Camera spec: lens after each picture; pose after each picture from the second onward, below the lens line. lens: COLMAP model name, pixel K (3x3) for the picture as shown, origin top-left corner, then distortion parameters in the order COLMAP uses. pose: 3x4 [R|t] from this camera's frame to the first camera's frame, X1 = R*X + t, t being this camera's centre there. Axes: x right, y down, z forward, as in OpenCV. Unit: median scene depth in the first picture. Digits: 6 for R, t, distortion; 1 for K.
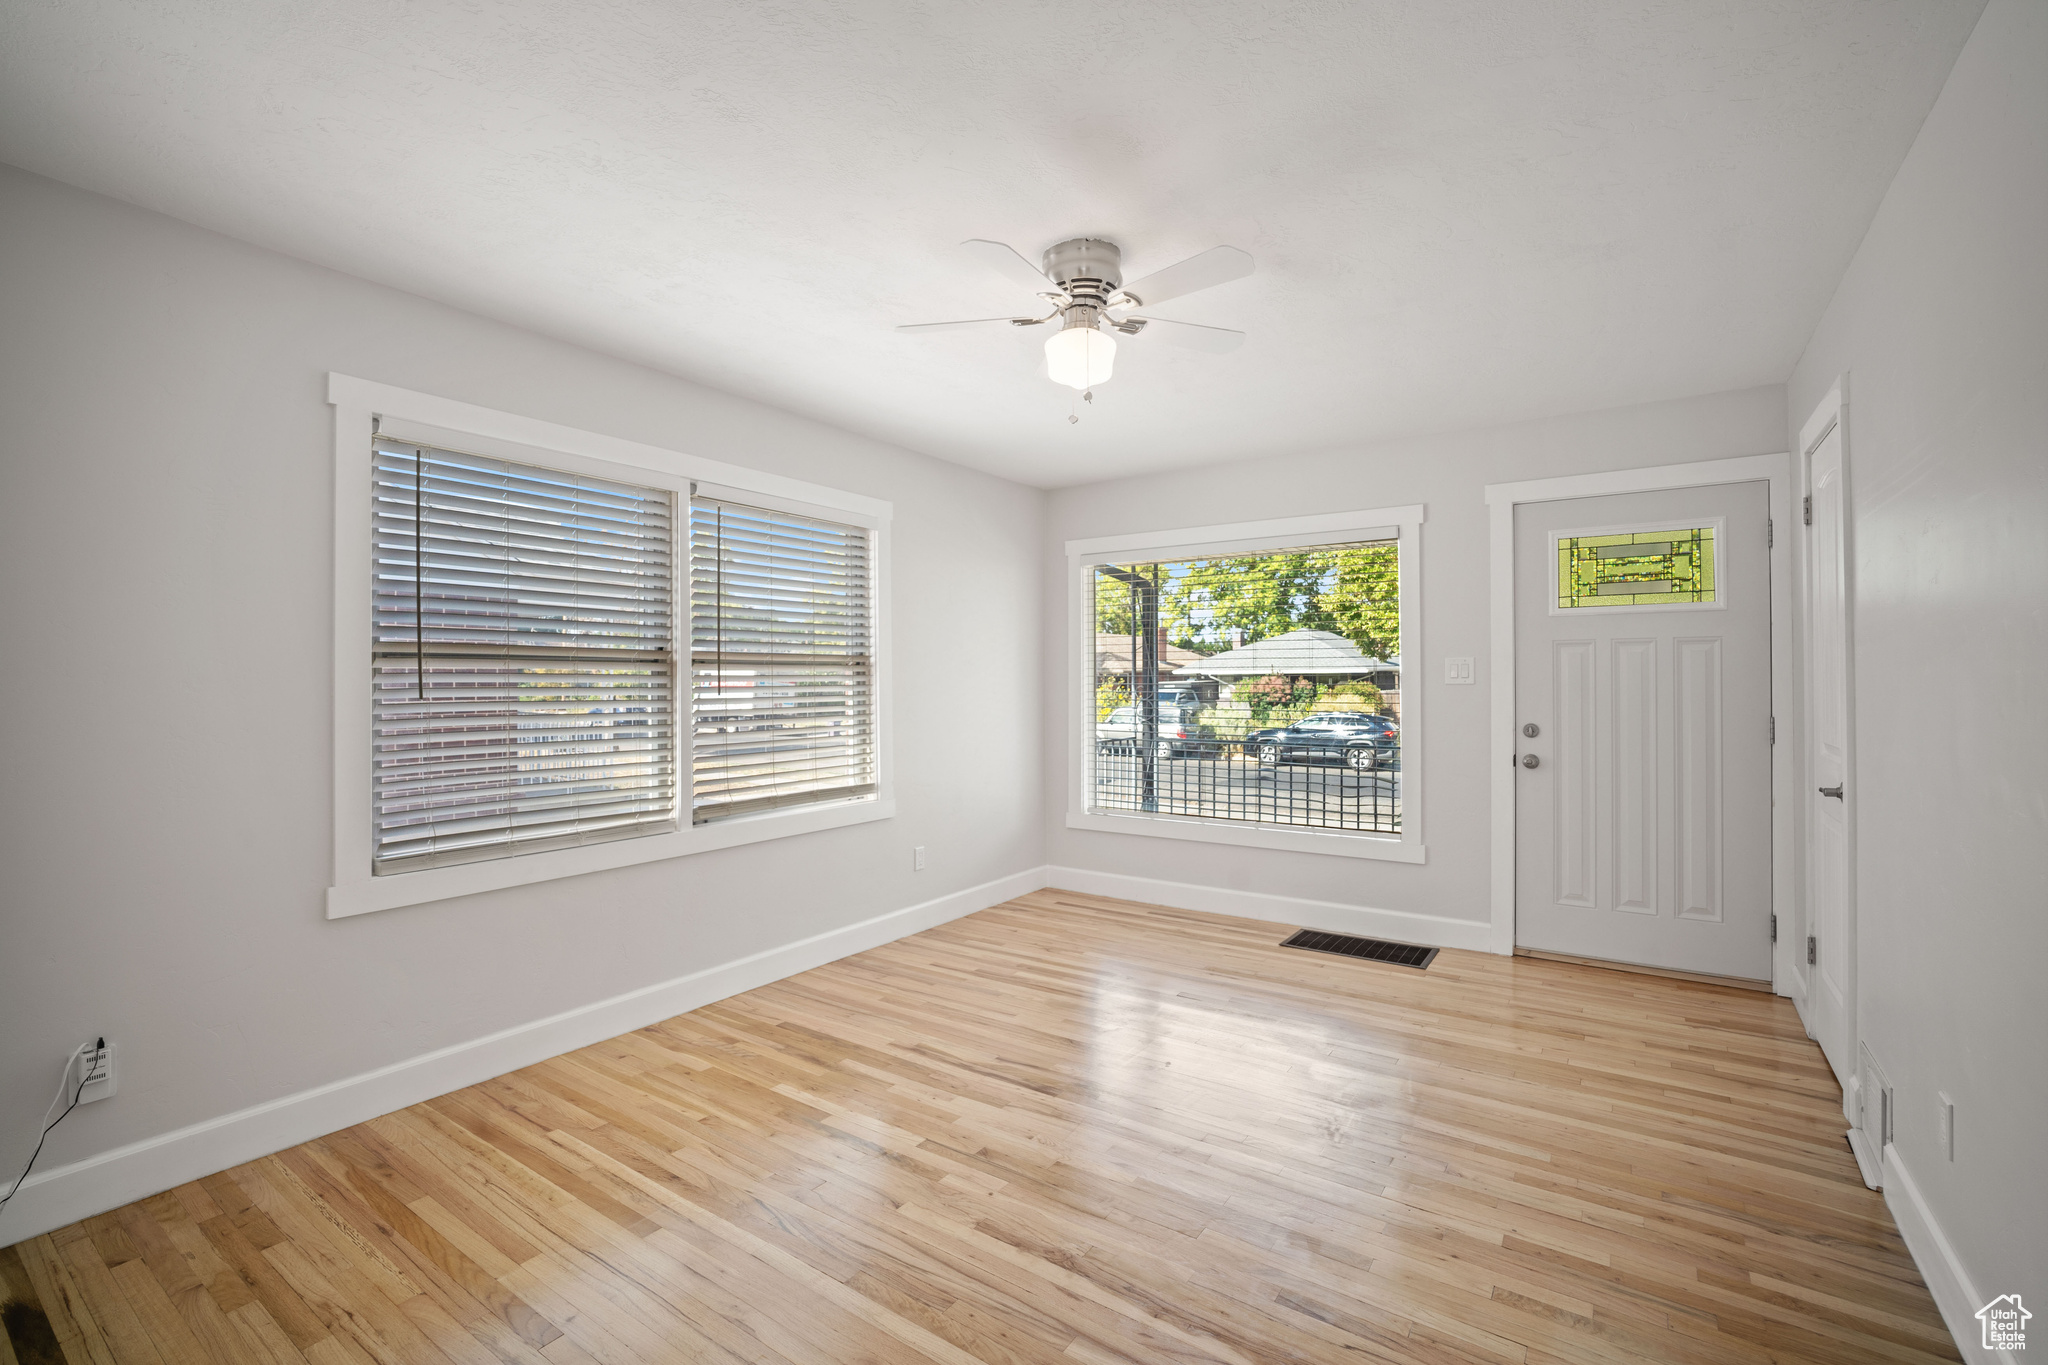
lens RADIAL K [[899.8, 0, 1005.3], [0, 899.8, 682.0], [0, 0, 1]] dist [-0.016227, 0.000481]
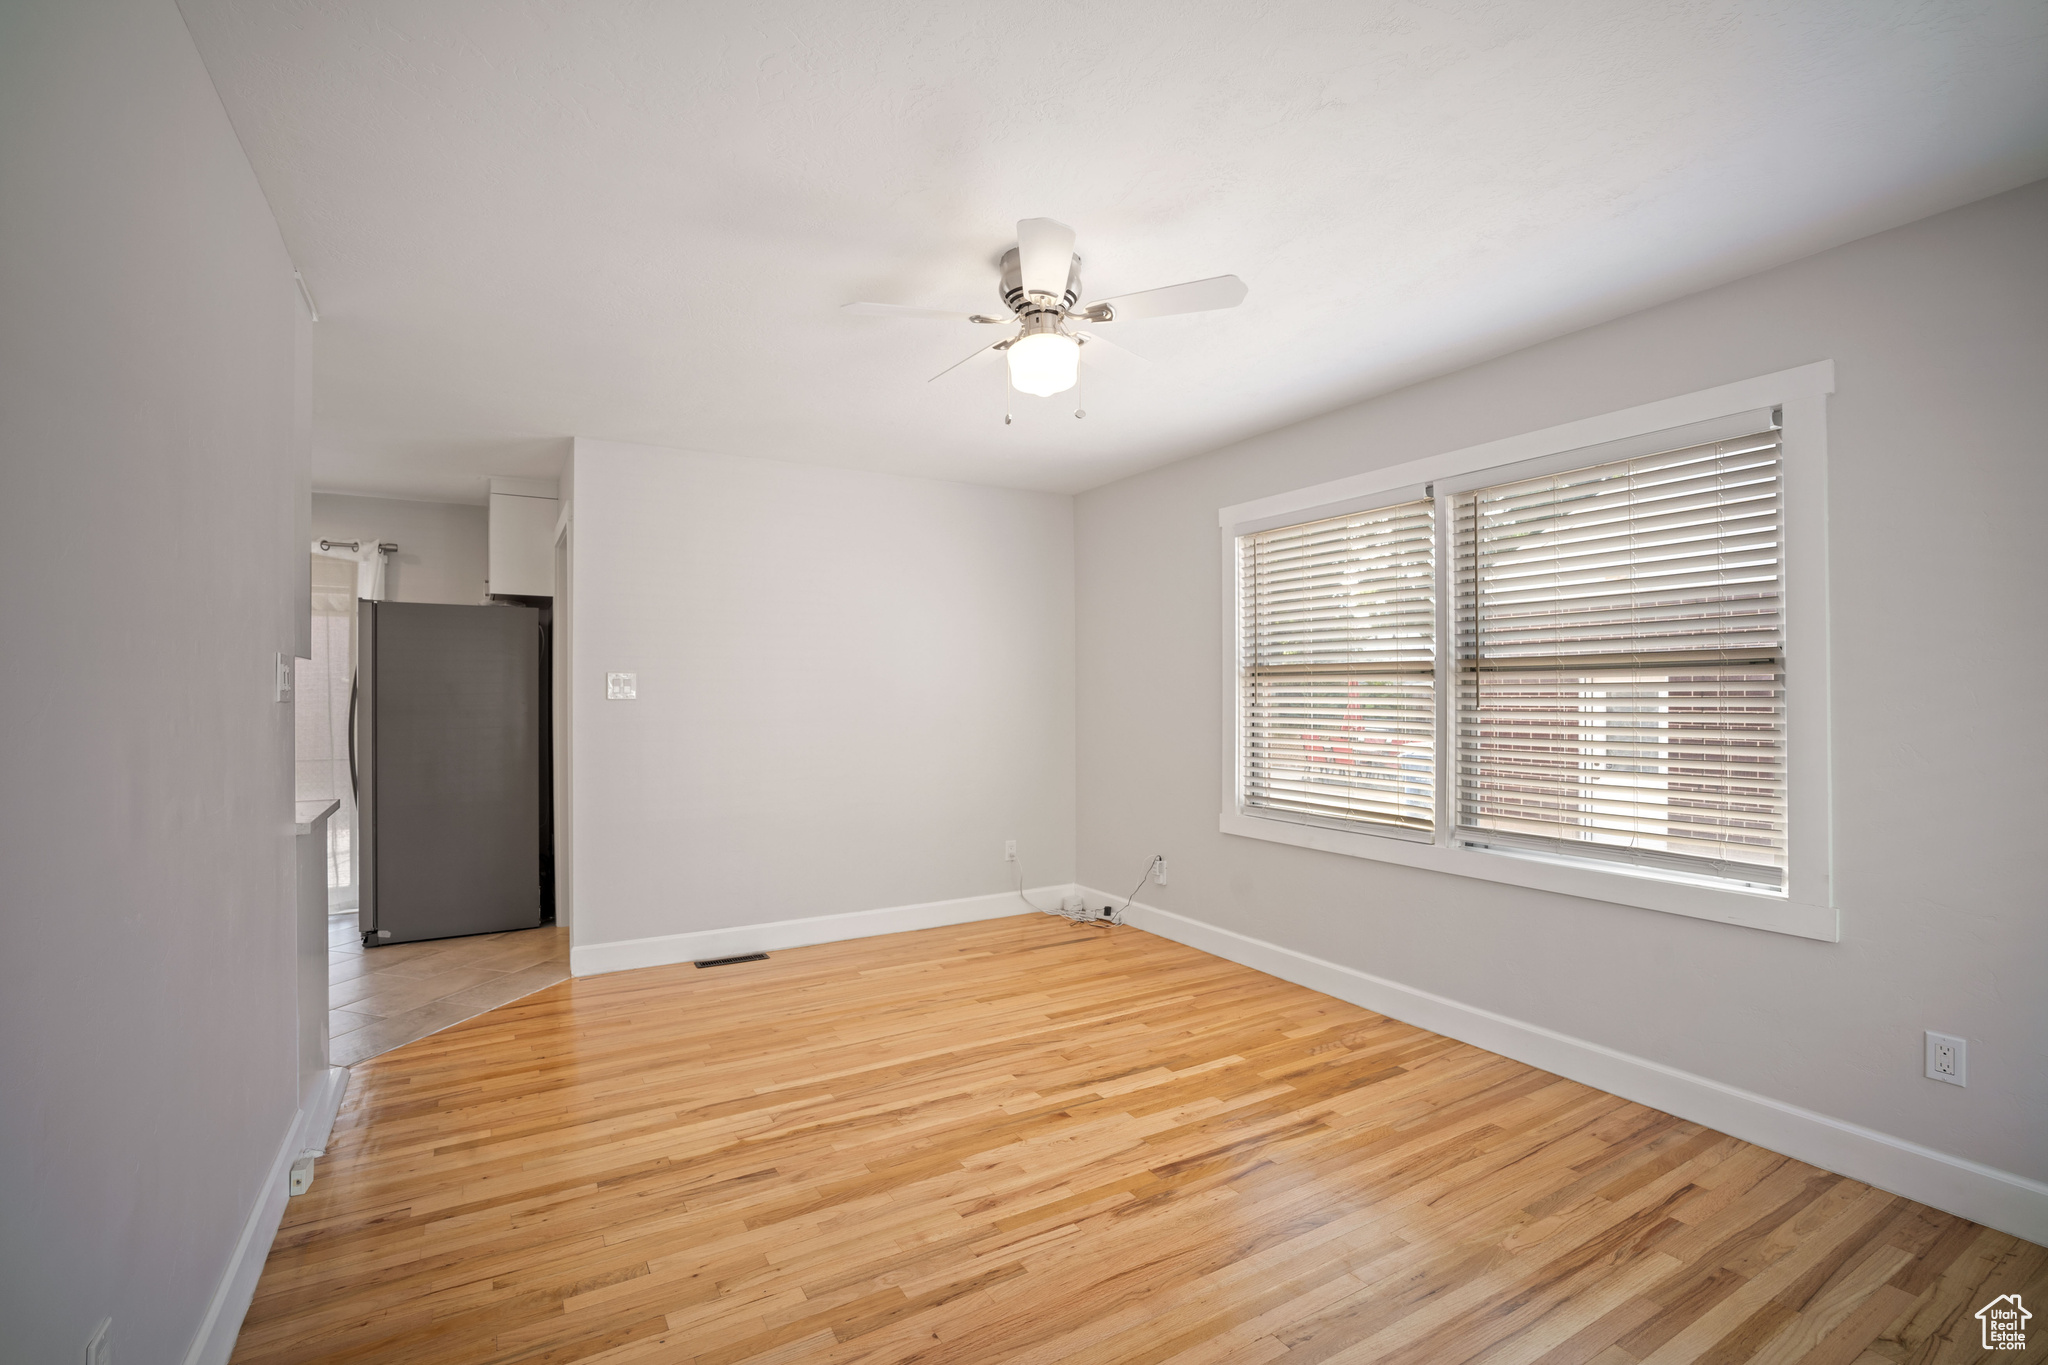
lens RADIAL K [[899.8, 0, 1005.3], [0, 899.8, 682.0], [0, 0, 1]] dist [-0.016227, 0.000481]
pose [[-0.407595, -0.006178, -0.913142, 0.800397], [0.002807, 0.999964, -0.008018, -0.005500], [0.913158, -0.005831, -0.407563, 1.080050]]
